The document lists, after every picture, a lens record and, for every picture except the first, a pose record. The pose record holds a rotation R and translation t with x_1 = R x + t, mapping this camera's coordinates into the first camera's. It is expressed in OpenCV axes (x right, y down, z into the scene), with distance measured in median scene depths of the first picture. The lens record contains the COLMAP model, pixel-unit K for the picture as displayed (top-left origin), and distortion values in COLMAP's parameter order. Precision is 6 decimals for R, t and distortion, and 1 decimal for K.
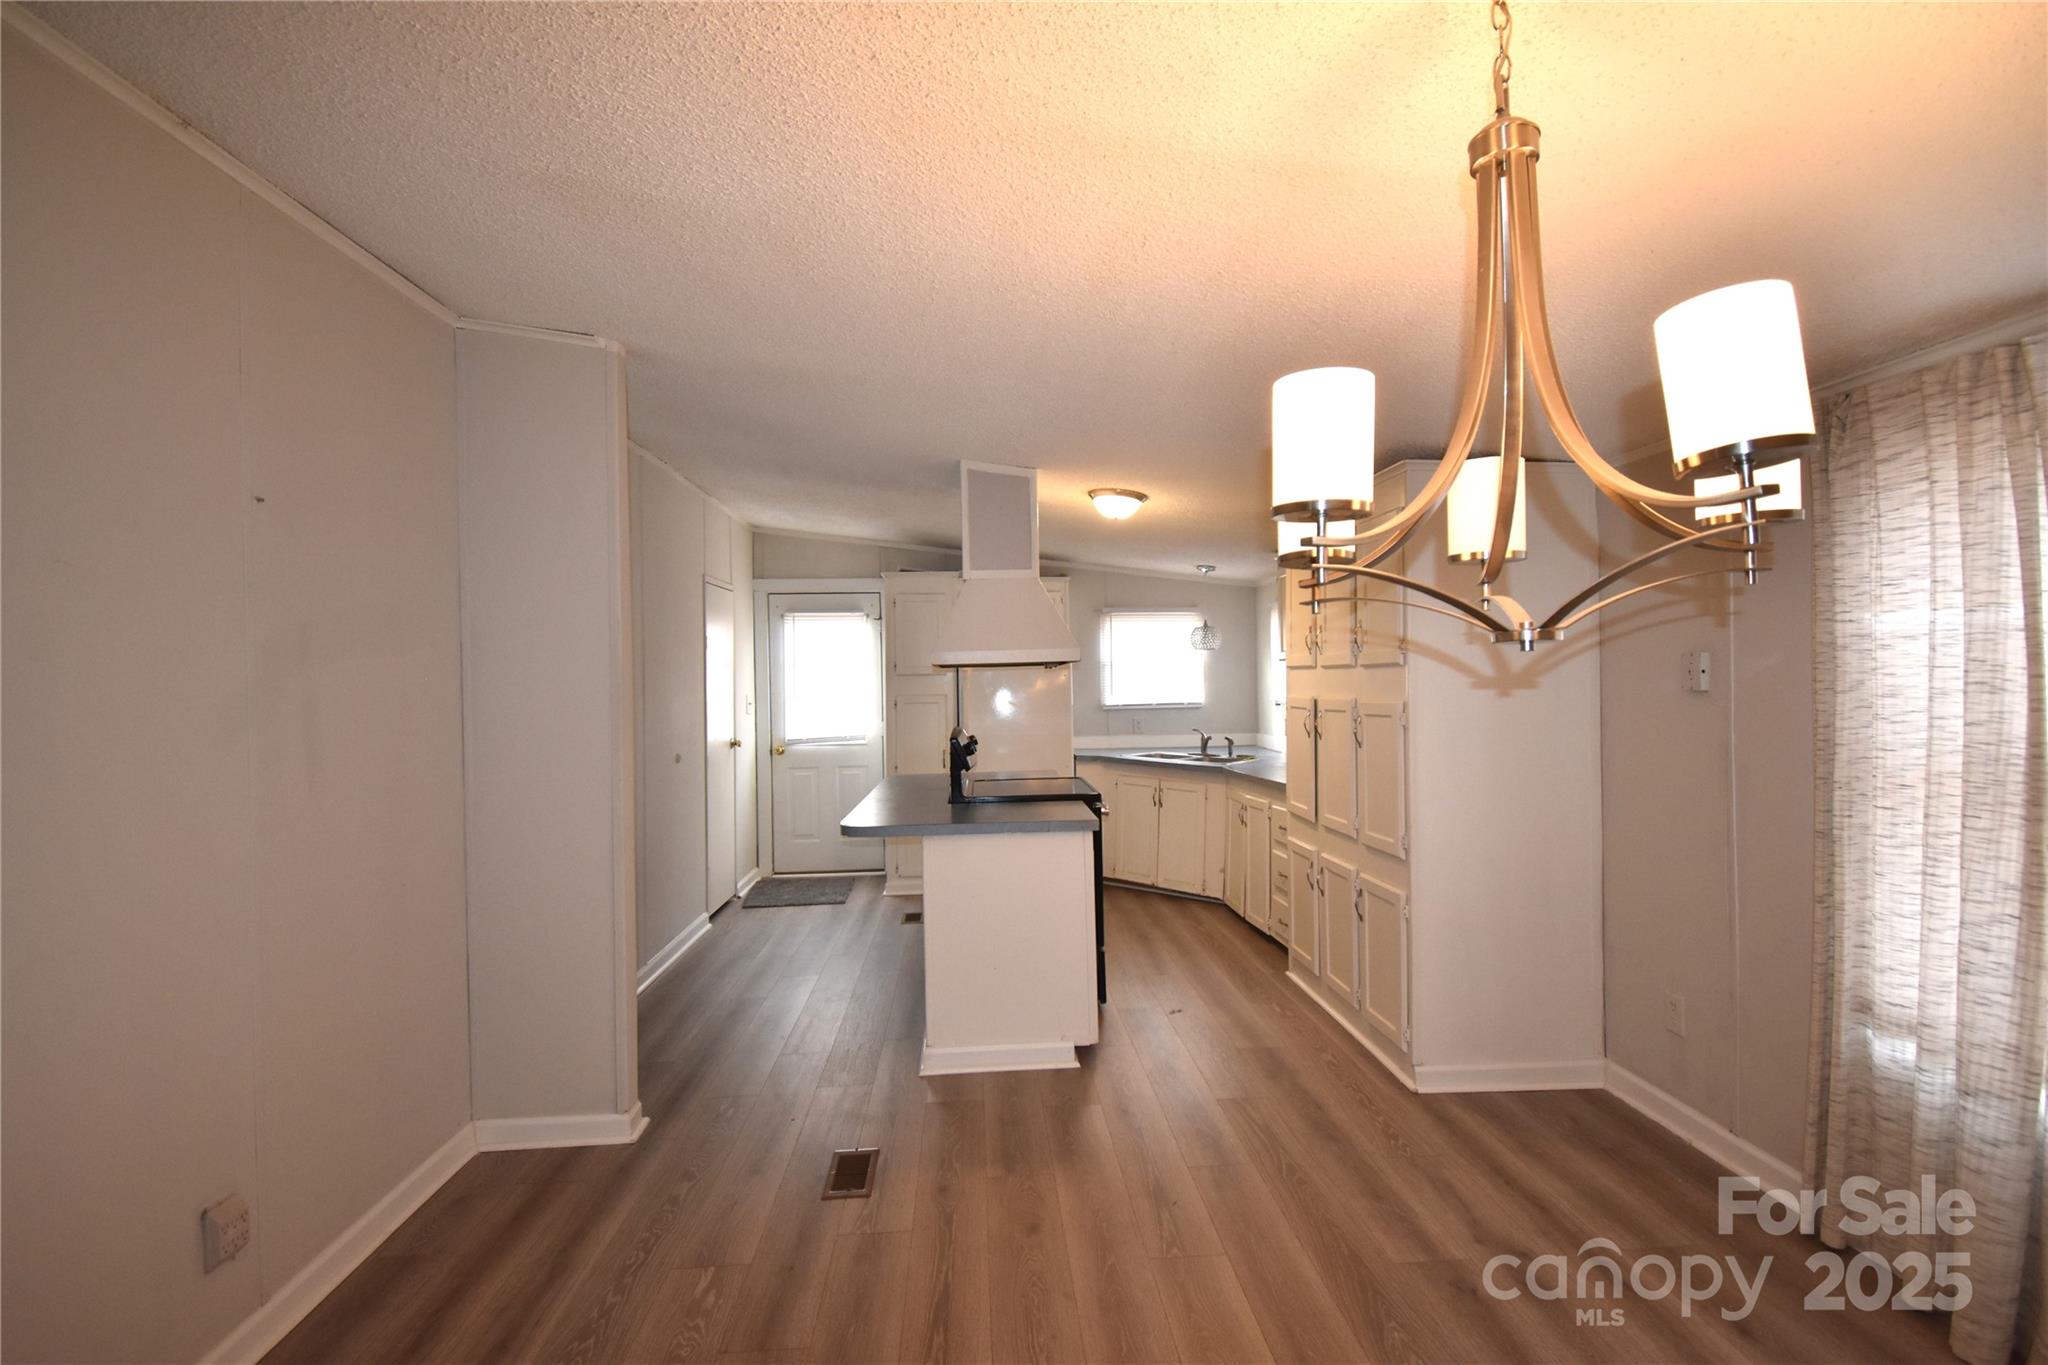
lens RADIAL K [[891.4, 0, 1022.3], [0, 891.4, 691.8], [0, 0, 1]] dist [0.024821, -0.030939]
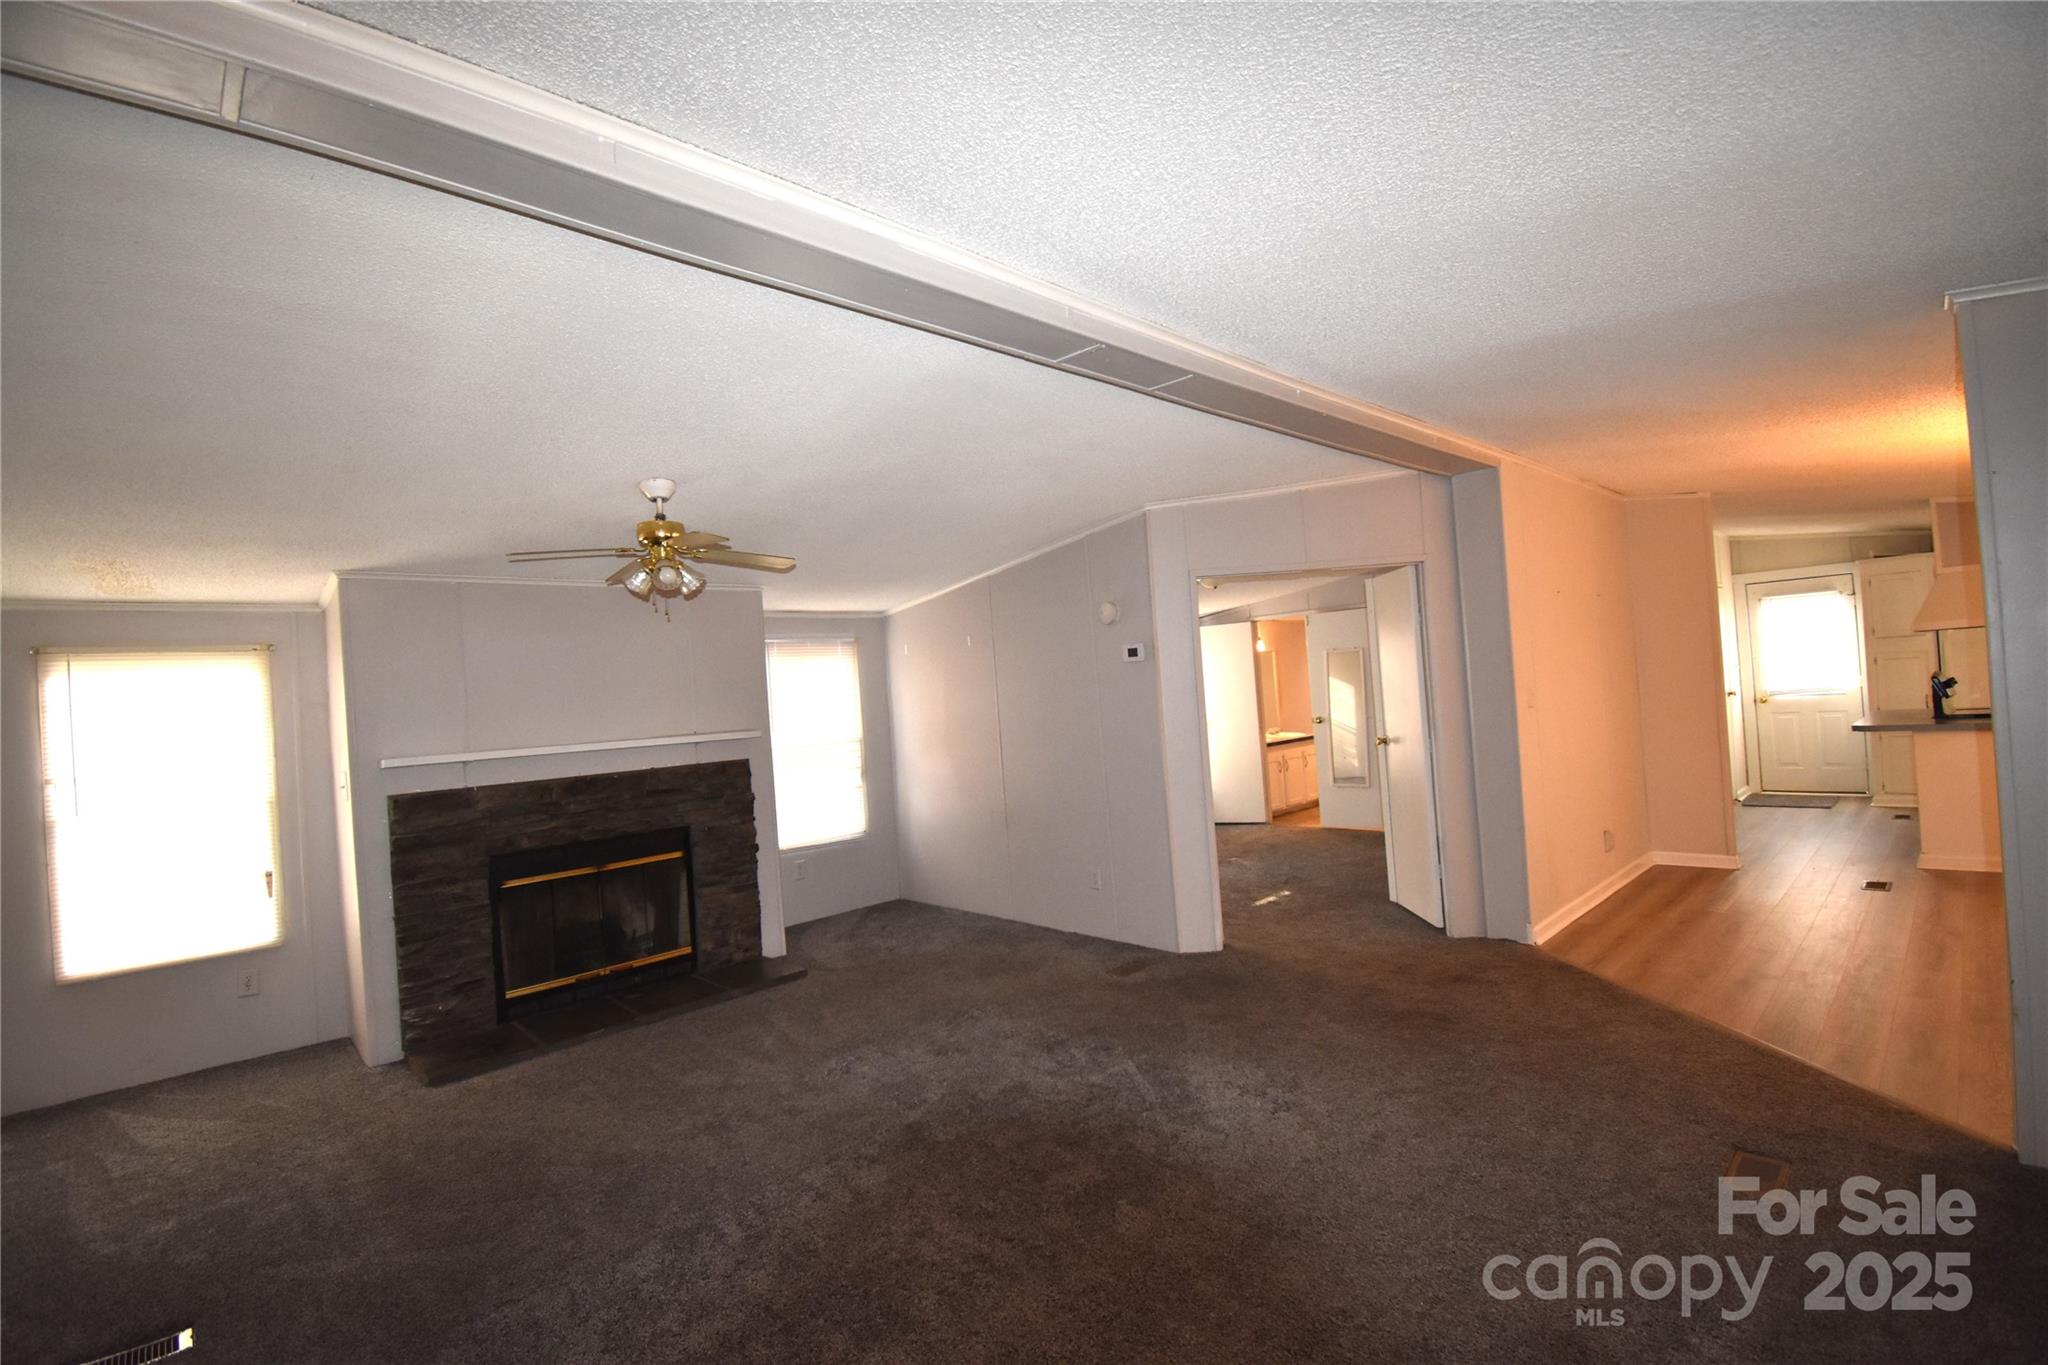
lens RADIAL K [[891.4, 0, 1022.3], [0, 891.4, 691.8], [0, 0, 1]] dist [0.024821, -0.030939]
pose [[0.634053, -0.031530, -0.772647, 0.075509], [0.046312, 0.998923, -0.002759, 0.006508], [0.771902, -0.034034, 0.634830, -0.875232]]
